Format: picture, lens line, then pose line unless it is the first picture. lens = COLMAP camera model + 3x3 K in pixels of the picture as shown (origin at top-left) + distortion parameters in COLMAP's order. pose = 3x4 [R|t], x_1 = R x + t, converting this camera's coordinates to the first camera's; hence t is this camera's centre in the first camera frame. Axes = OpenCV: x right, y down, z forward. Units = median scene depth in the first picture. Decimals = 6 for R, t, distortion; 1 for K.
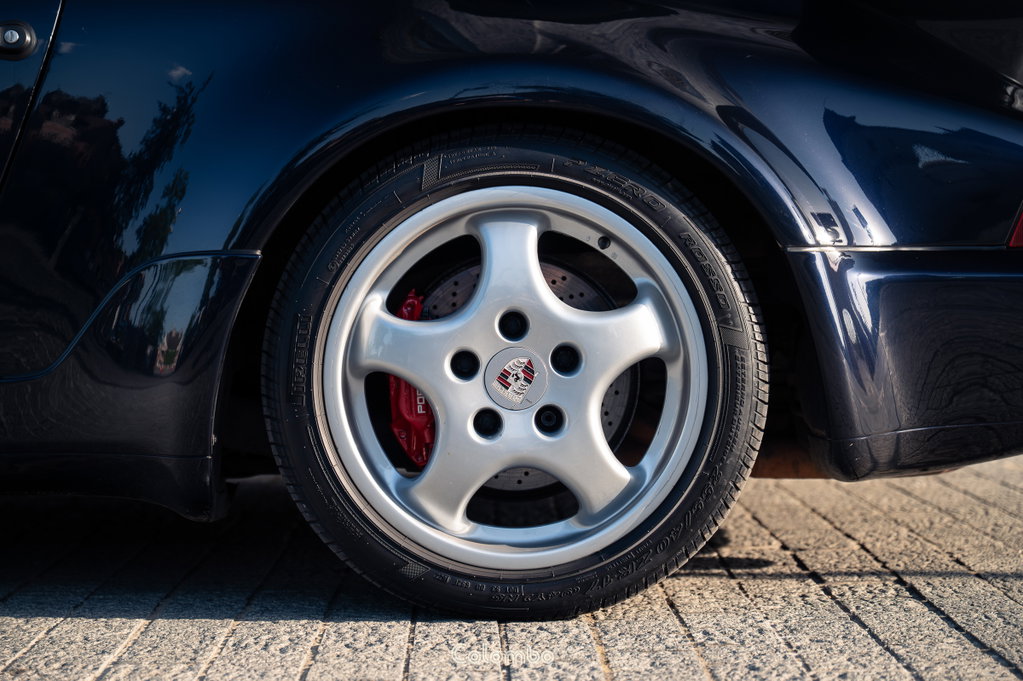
lens RADIAL K [[2085.2, 0, 513.2], [0, 2085.2, 344.3], [0, 0, 1]] dist [0.014920, 0.000000]
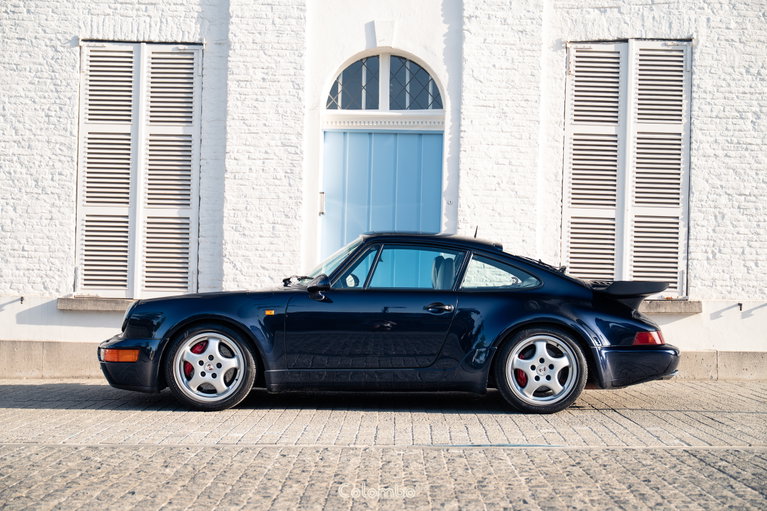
lens RADIAL K [[1168.9, 0, 380.5], [0, 1168.9, 263.7], [0, 0, 1]] dist [-0.005748, 0.000000]
pose [[0.999829, -0.002073, -0.018393, -0.368272], [0.000683, 0.997161, -0.075298, -0.032231], [0.018497, 0.075272, 0.996991, -2.117656]]
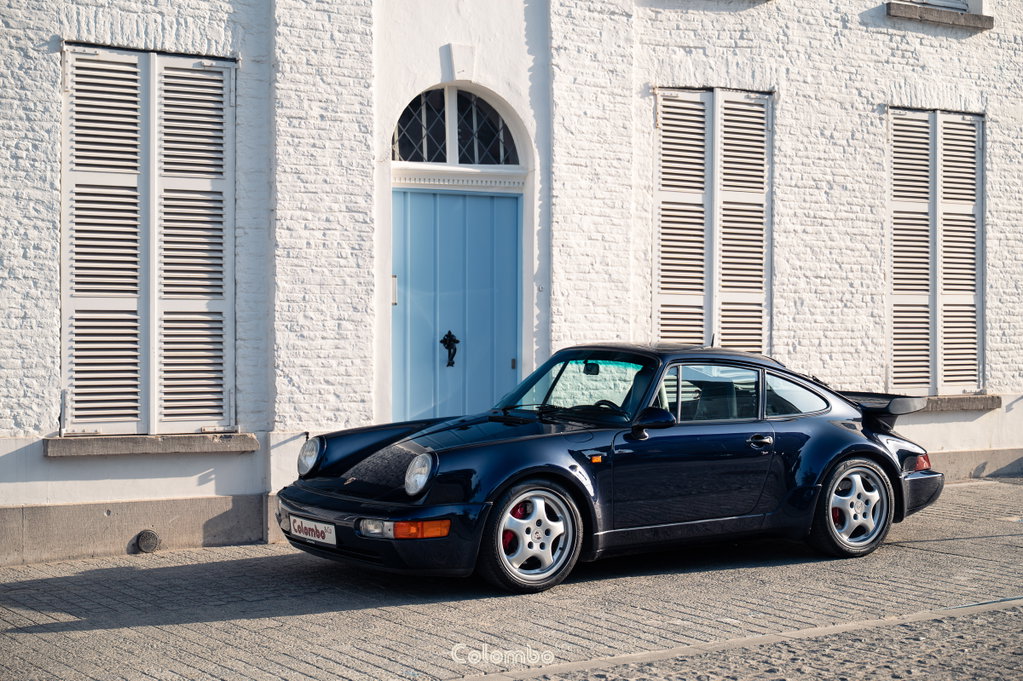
lens RADIAL K [[1802.2, 0, 508.6], [0, 1802.2, 331.8], [0, 0, 1]] dist [-0.012883, 0.000000]
pose [[0.839017, -0.022437, 0.543643, -2.935813], [0.043484, 0.998719, -0.025891, -0.316198], [-0.542365, 0.045363, 0.838917, -2.084647]]
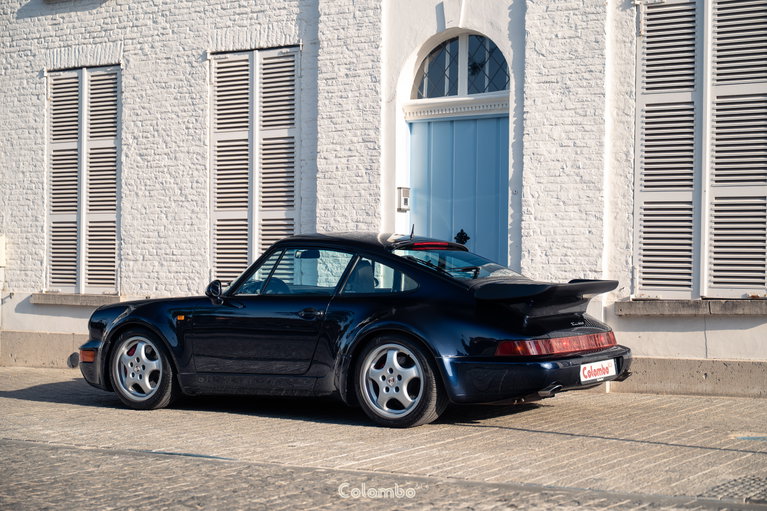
lens RADIAL K [[1351.2, 0, 386.1], [0, 1351.2, 252.7], [0, 0, 1]] dist [-0.012883, 0.000000]
pose [[0.822705, -0.023739, -0.567972, 1.901618], [-0.012447, 0.998136, -0.059748, -0.101011], [0.568332, 0.056224, 0.820876, -1.789749]]
